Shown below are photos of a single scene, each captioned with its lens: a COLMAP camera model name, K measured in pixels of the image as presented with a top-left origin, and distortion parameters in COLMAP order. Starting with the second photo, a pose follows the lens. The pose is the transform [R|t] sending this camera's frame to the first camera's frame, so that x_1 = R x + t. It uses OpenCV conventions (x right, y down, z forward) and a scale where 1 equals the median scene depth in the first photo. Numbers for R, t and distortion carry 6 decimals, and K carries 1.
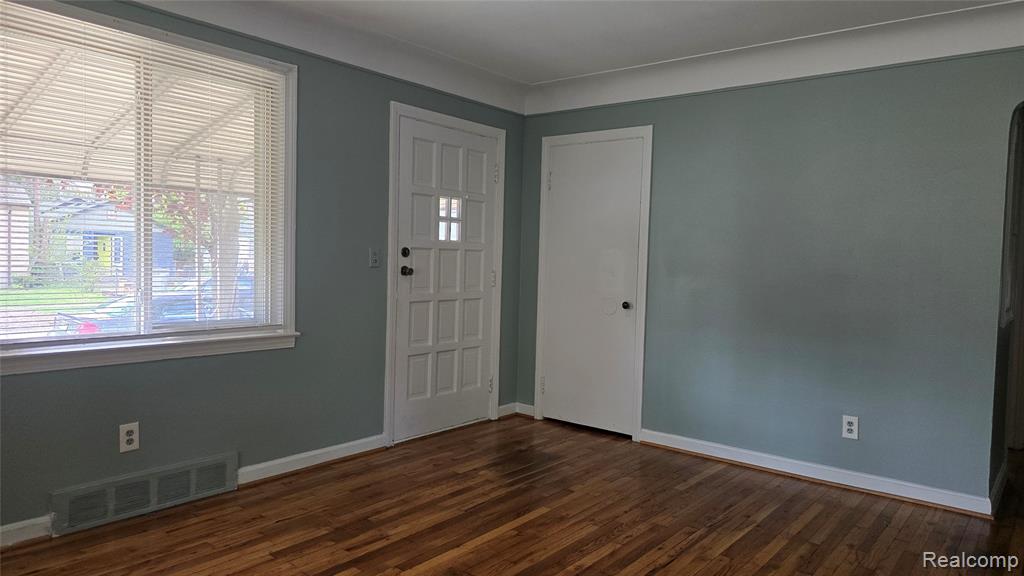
lens RADIAL K [[686.1, 0, 537.6], [0, 686.1, 290.6], [0, 0, 1]] dist [0.097052, -0.120298]
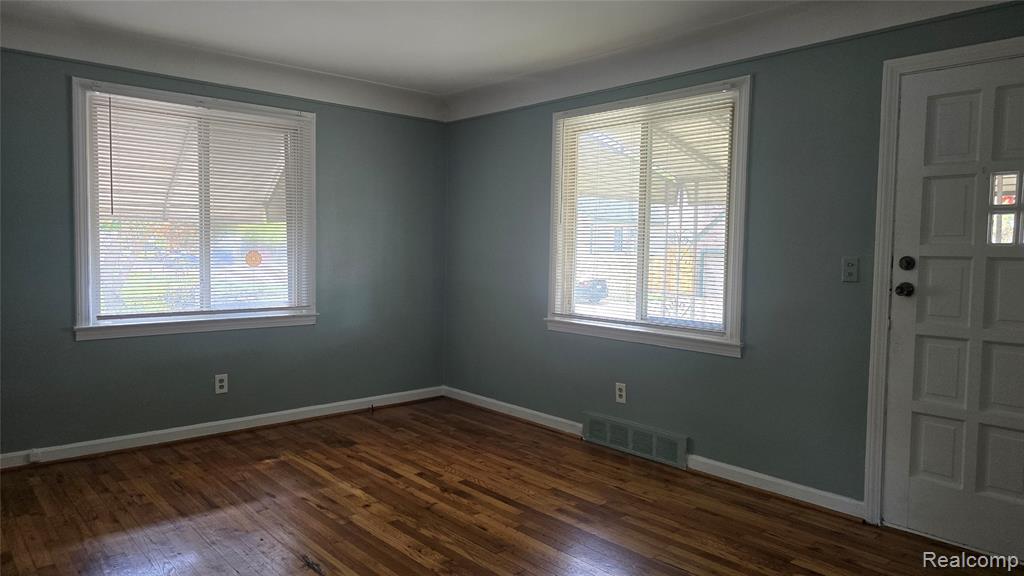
lens RADIAL K [[686.1, 0, 537.6], [0, 686.1, 290.6], [0, 0, 1]] dist [0.097052, -0.120298]
pose [[-0.161782, 0.020728, -0.986609, 0.690833], [-0.079726, 0.996237, 0.034004, -0.025519], [0.983601, 0.084160, -0.159521, 0.885818]]
